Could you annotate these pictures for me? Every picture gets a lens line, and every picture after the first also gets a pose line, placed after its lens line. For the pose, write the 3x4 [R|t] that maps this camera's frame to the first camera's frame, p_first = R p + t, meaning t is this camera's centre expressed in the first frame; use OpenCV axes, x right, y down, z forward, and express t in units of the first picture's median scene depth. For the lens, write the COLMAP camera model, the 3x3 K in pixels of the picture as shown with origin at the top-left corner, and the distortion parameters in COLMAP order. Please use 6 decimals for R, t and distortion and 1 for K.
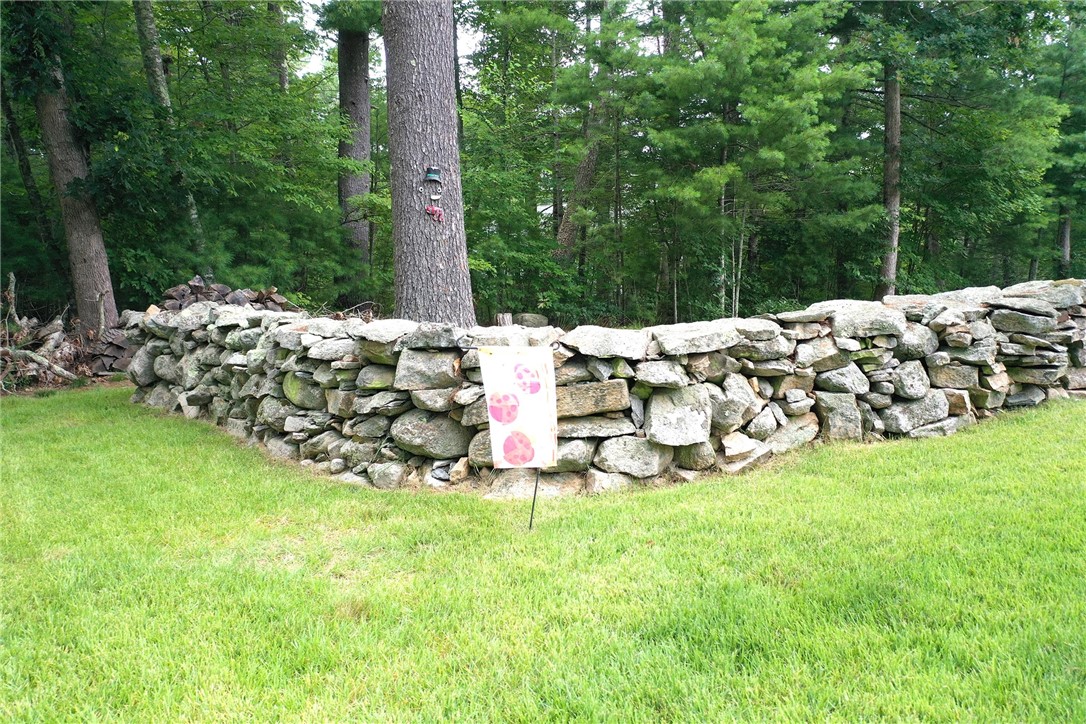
lens RADIAL K [[856.3, 0, 547.3], [0, 856.3, 358.2], [0, 0, 1]] dist [-0.007051, 0.002432]
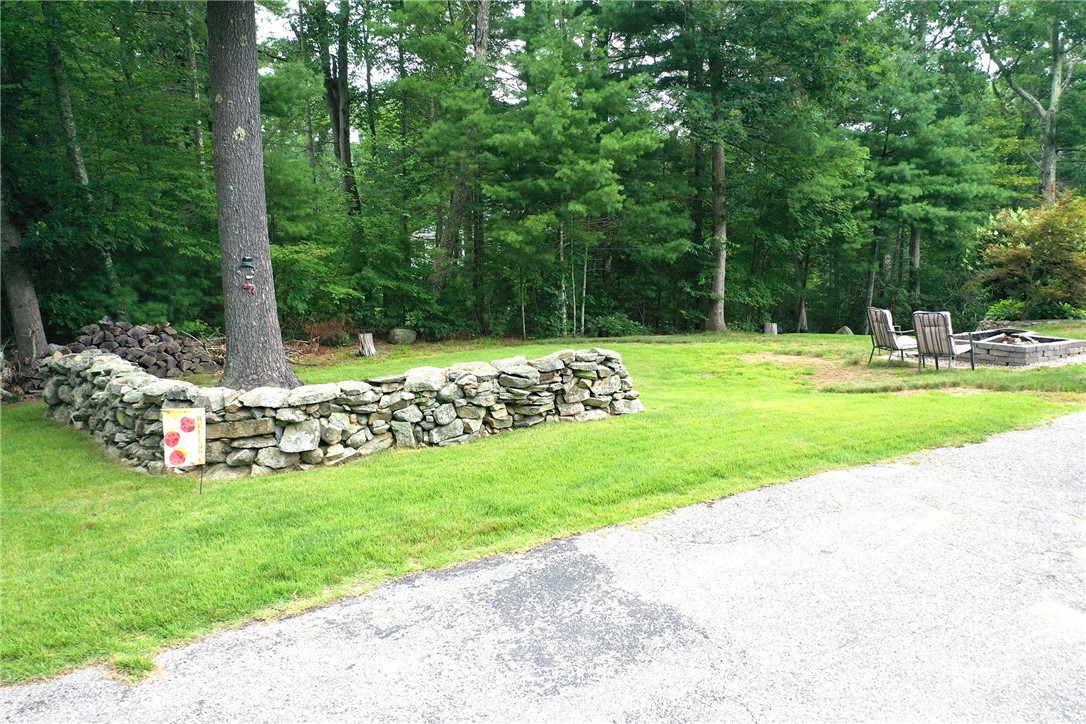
lens RADIAL K [[856.3, 0, 547.3], [0, 856.3, 358.2], [0, 0, 1]] dist [-0.007051, 0.002432]
pose [[0.999834, -0.003762, 0.017806, 0.563080], [0.003363, 0.999744, 0.022378, -0.124564], [-0.017886, -0.022314, 0.999591, -0.774758]]
